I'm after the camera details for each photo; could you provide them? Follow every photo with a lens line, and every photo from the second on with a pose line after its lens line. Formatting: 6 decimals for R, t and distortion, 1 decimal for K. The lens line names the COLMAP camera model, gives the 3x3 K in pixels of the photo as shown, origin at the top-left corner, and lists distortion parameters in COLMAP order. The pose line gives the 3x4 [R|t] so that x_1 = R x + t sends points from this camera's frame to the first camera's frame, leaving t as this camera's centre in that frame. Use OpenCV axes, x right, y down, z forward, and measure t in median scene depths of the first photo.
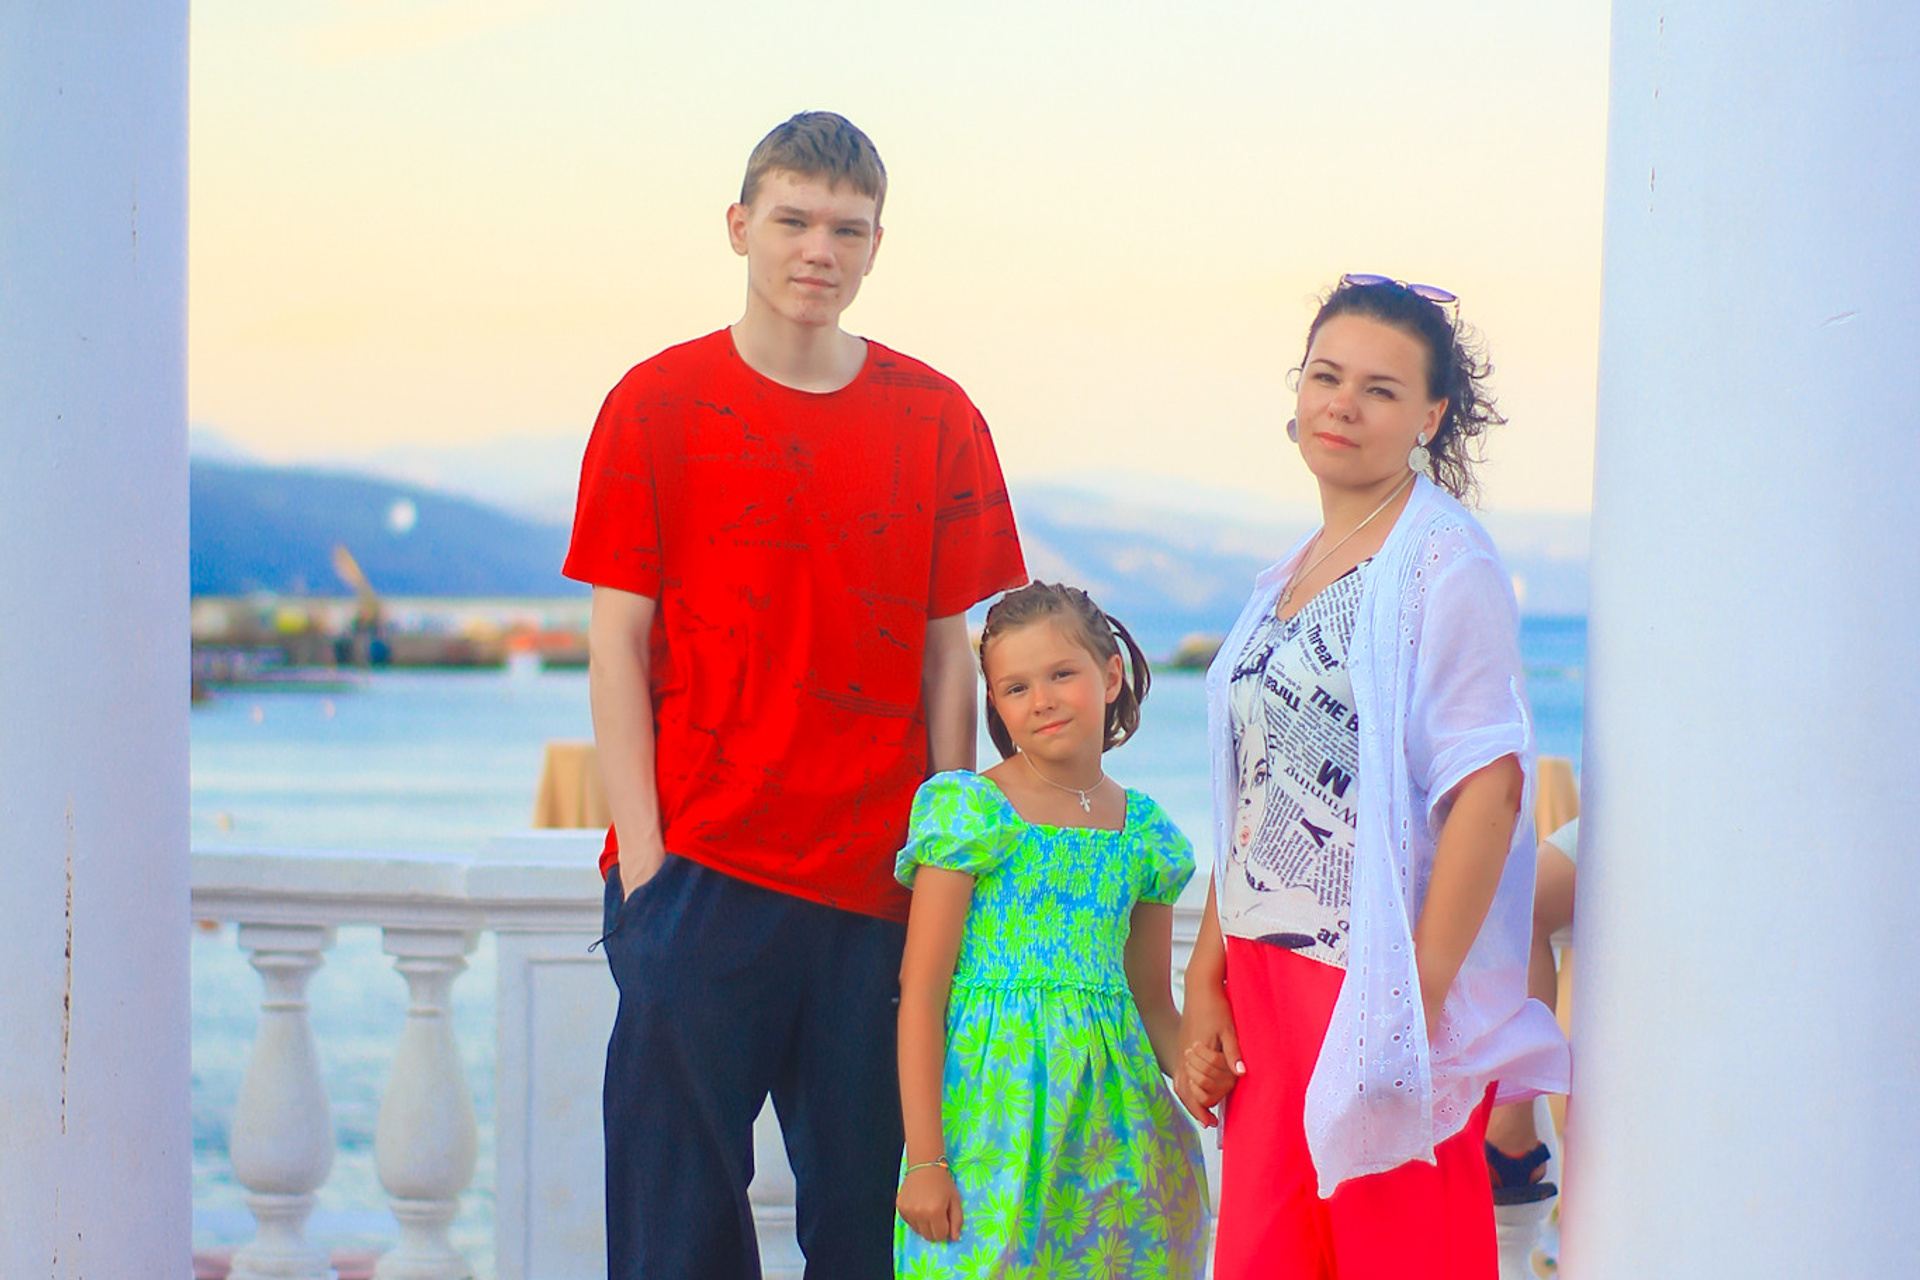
lens RADIAL K [[6169.4, 0, 960.0], [0, 6169.4, 640.0], [0, 0, 1]] dist [-0.085928, -0.975944]
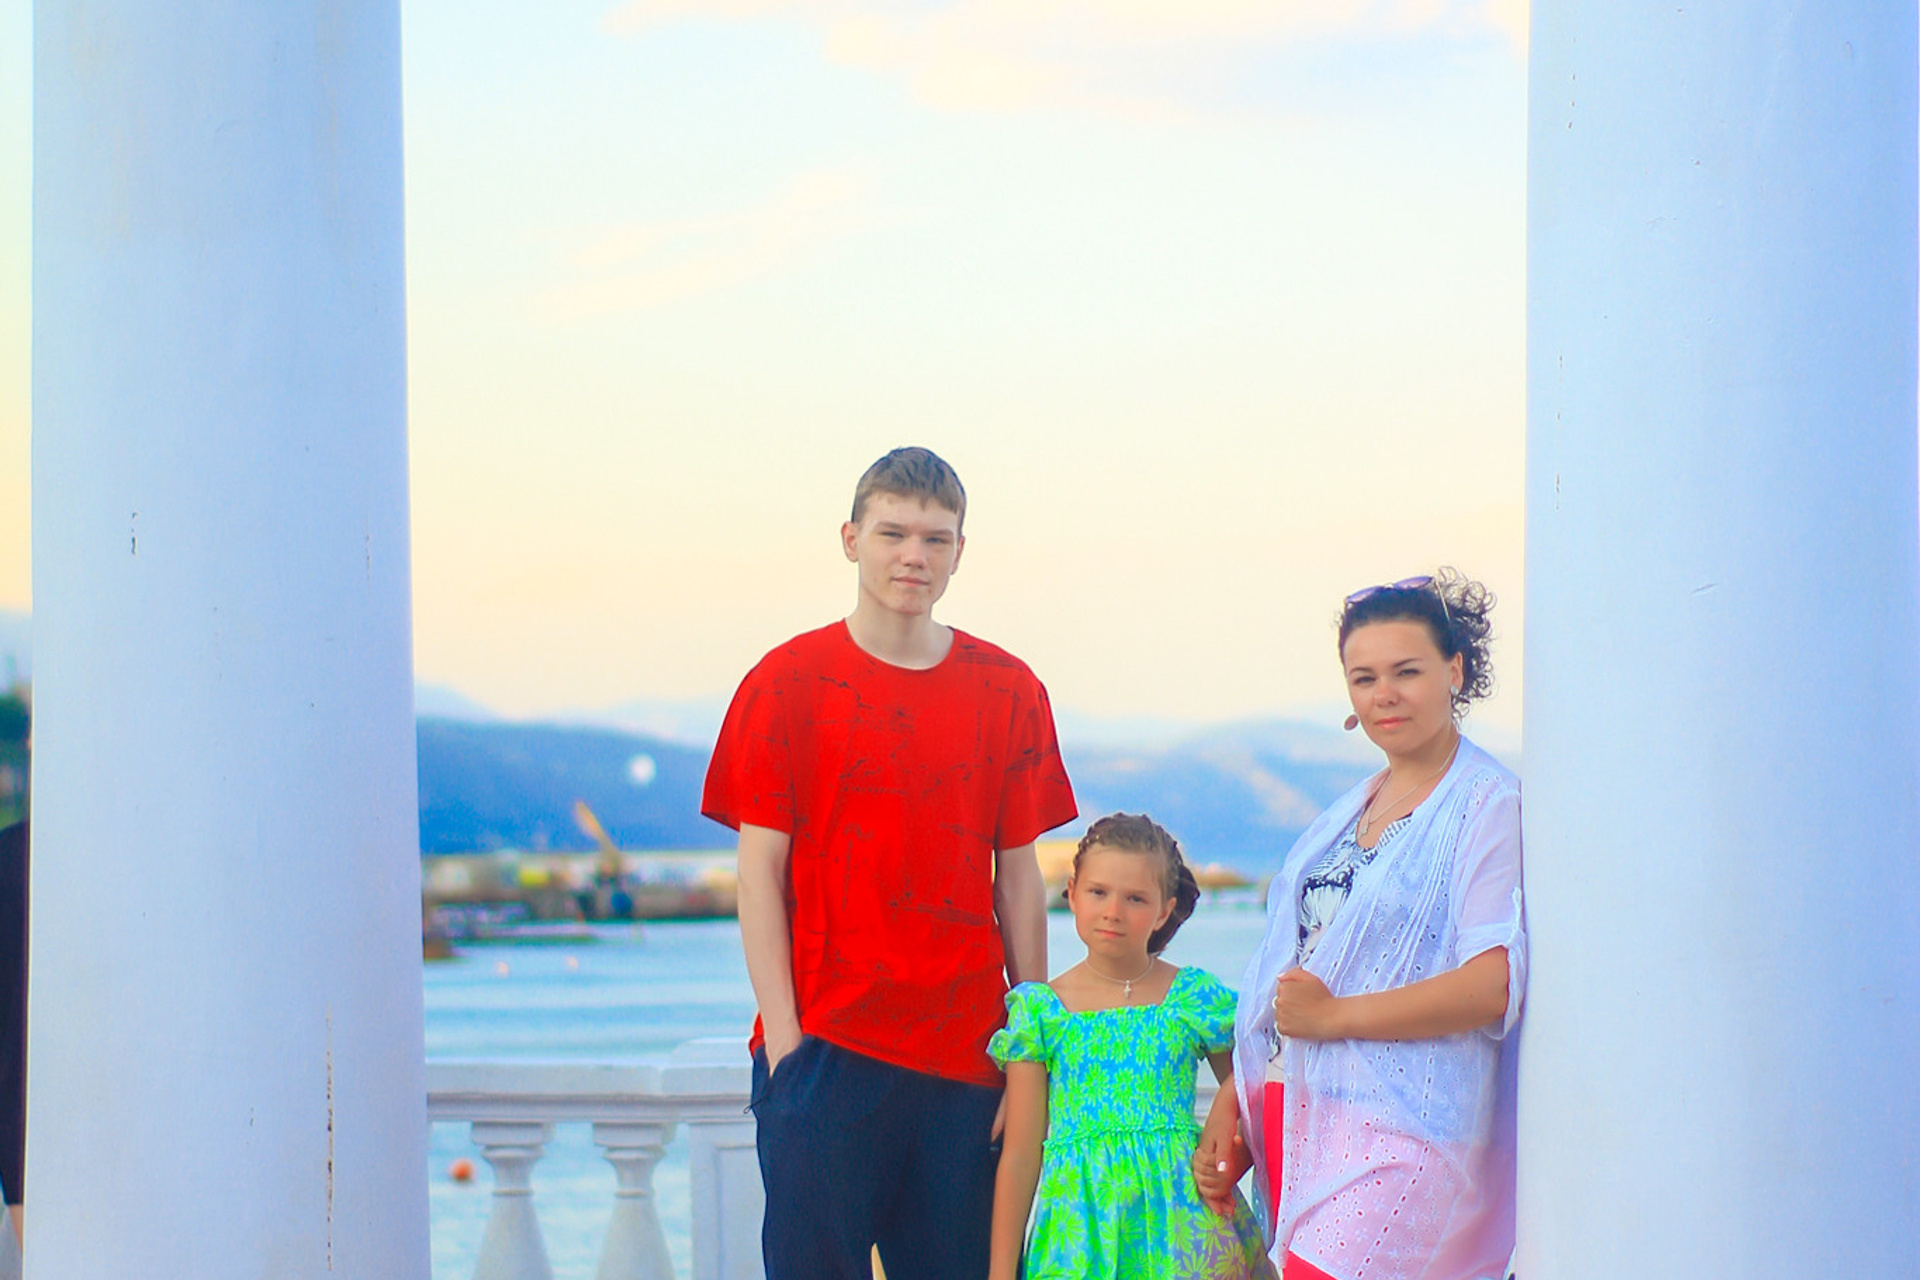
lens RADIAL K [[6164.9, 0, 960.0], [0, 6164.9, 640.0], [0, 0, 1]] dist [1.405956, -56.846685]
pose [[0.998917, -0.025283, -0.039068, 0.035624], [0.023732, 0.998930, -0.039691, 0.004698], [0.040029, 0.038720, 0.998448, -0.264923]]
